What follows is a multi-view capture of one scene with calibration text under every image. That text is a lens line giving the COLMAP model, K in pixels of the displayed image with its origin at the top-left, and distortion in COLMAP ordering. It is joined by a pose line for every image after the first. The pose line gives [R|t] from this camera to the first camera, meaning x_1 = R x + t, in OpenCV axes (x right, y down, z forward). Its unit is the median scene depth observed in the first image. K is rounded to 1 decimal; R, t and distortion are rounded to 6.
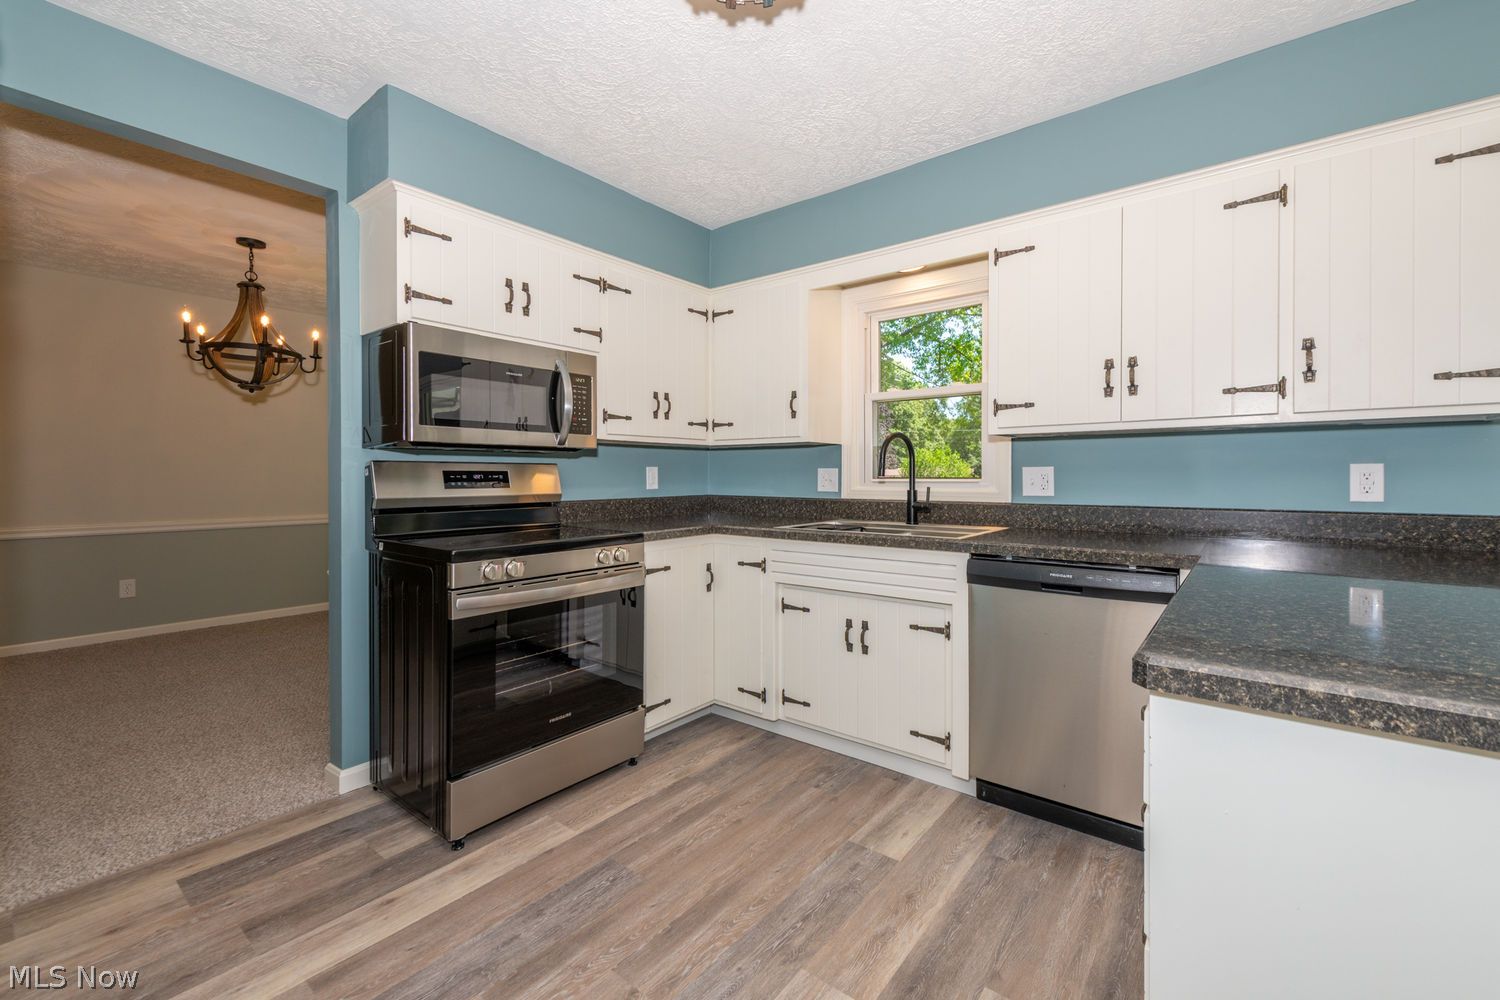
lens RADIAL K [[611.6, 0, 749.5], [0, 611.6, 478.7], [0, 0, 1]] dist [0.007242, -0.002328]
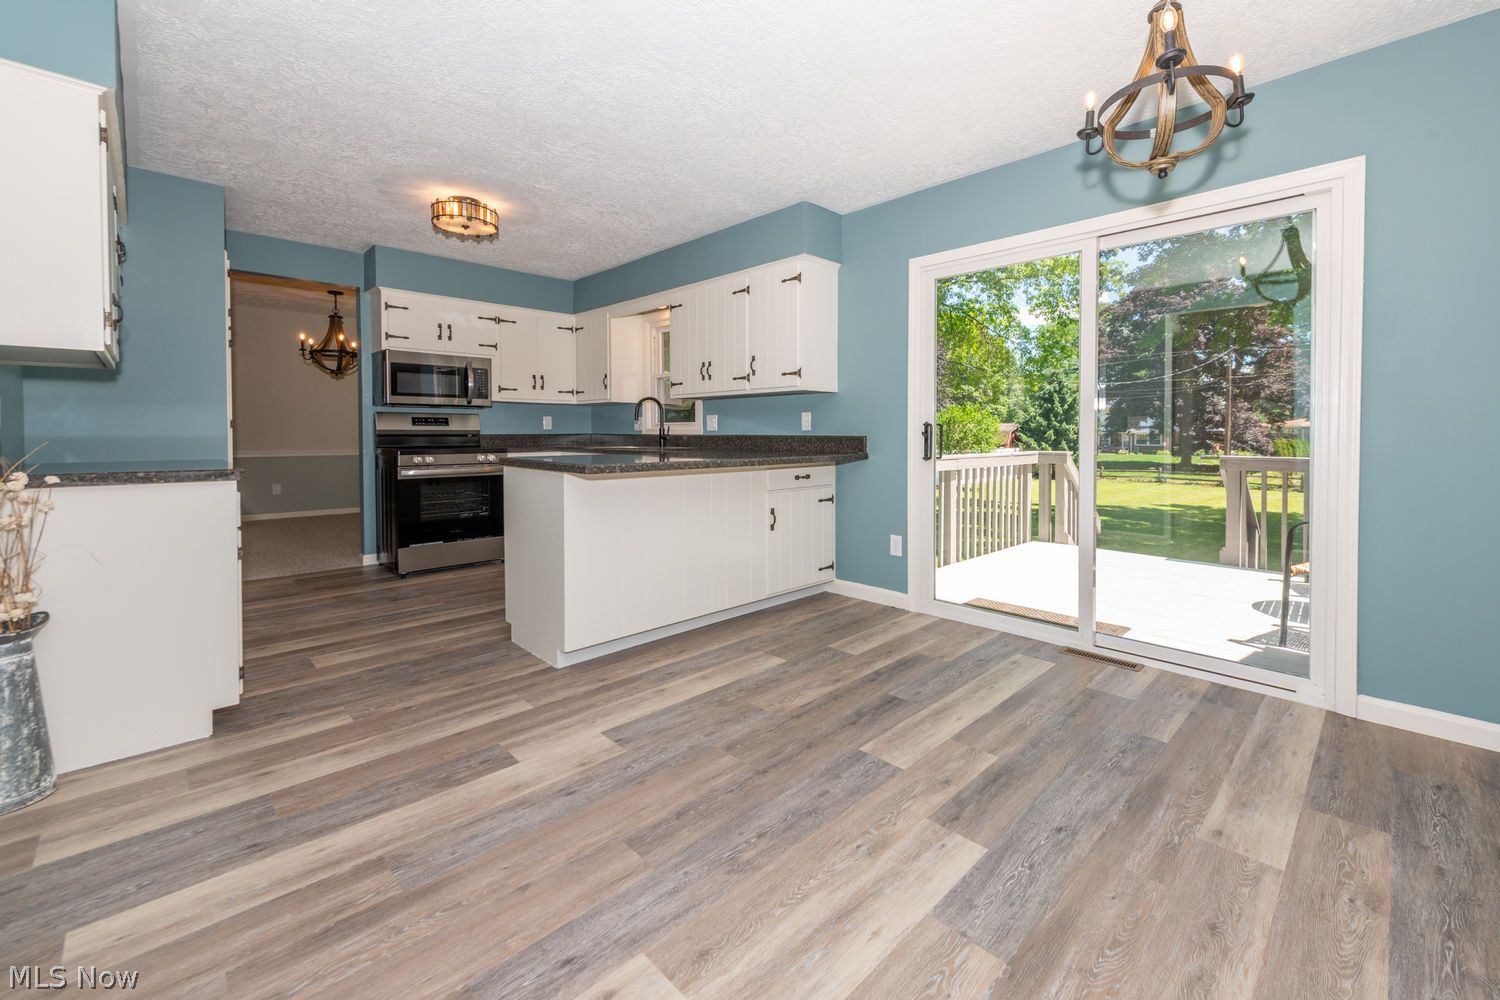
lens RADIAL K [[611.6, 0, 803.5], [0, 611.6, 449.9], [0, 0, 1]] dist [0.007242, -0.002328]
pose [[0.995108, 0.003629, -0.098722, 0.963808], [-0.000701, 0.999559, 0.029679, 0.032748], [0.098786, -0.029465, 0.994672, -0.880697]]
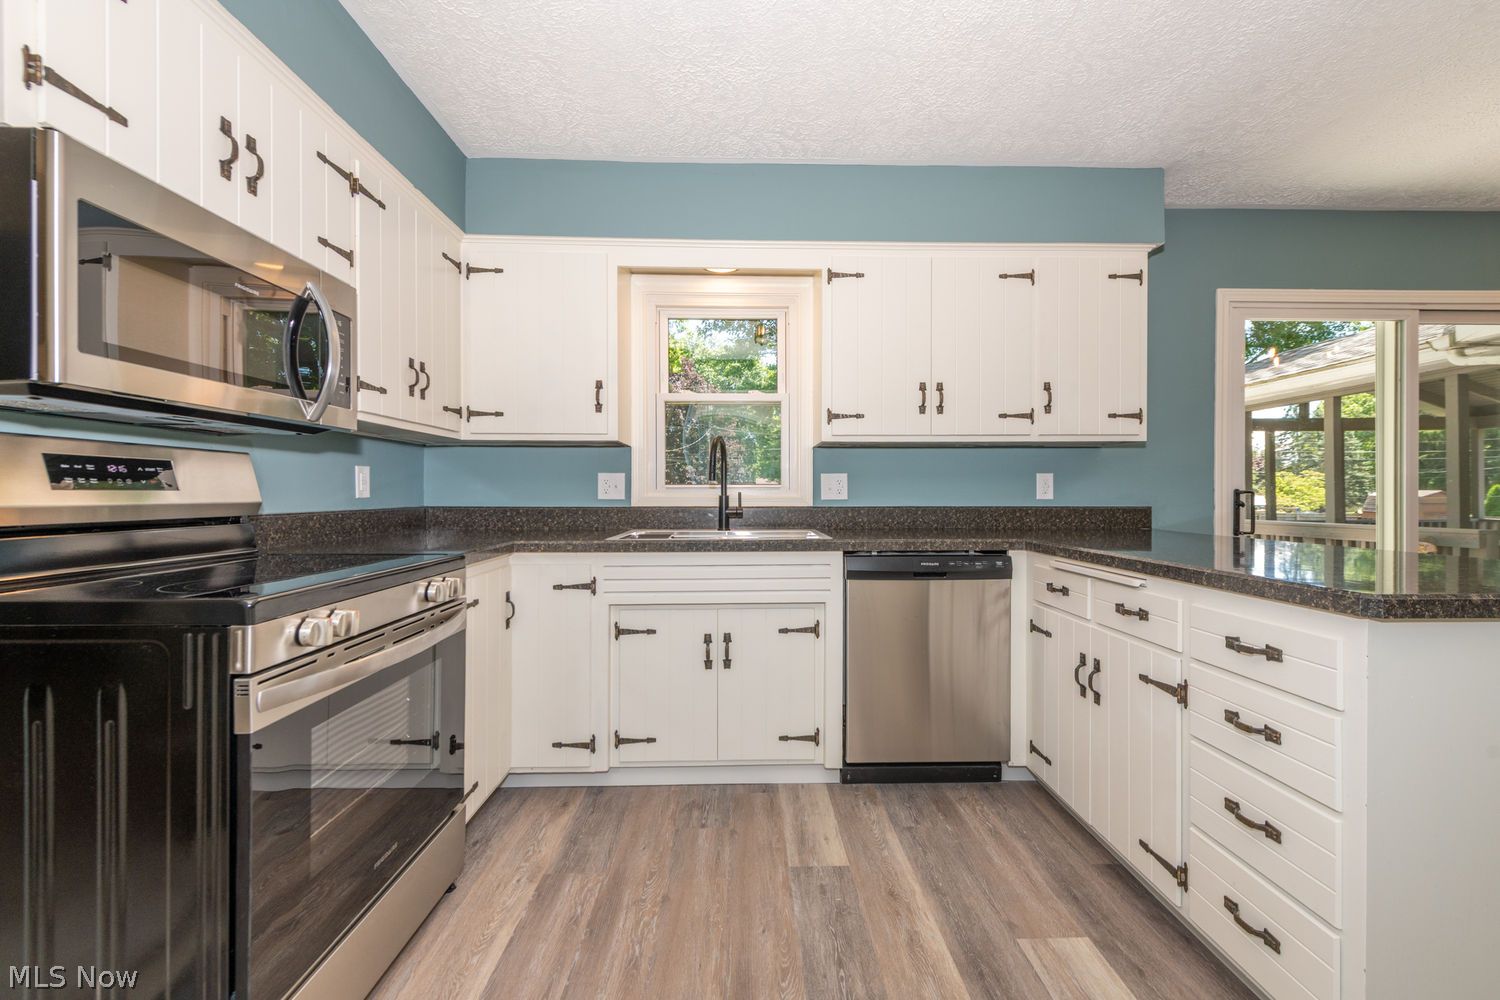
lens RADIAL K [[611.6, 0, 758.0], [0, 611.6, 493.9], [0, 0, 1]] dist [0.007242, -0.002328]
pose [[0.773758, 0.000121, 0.633481, -0.343188], [0.001849, 0.999995, -0.002450, 0.020652], [-0.633478, 0.003067, 0.773754, 0.230215]]
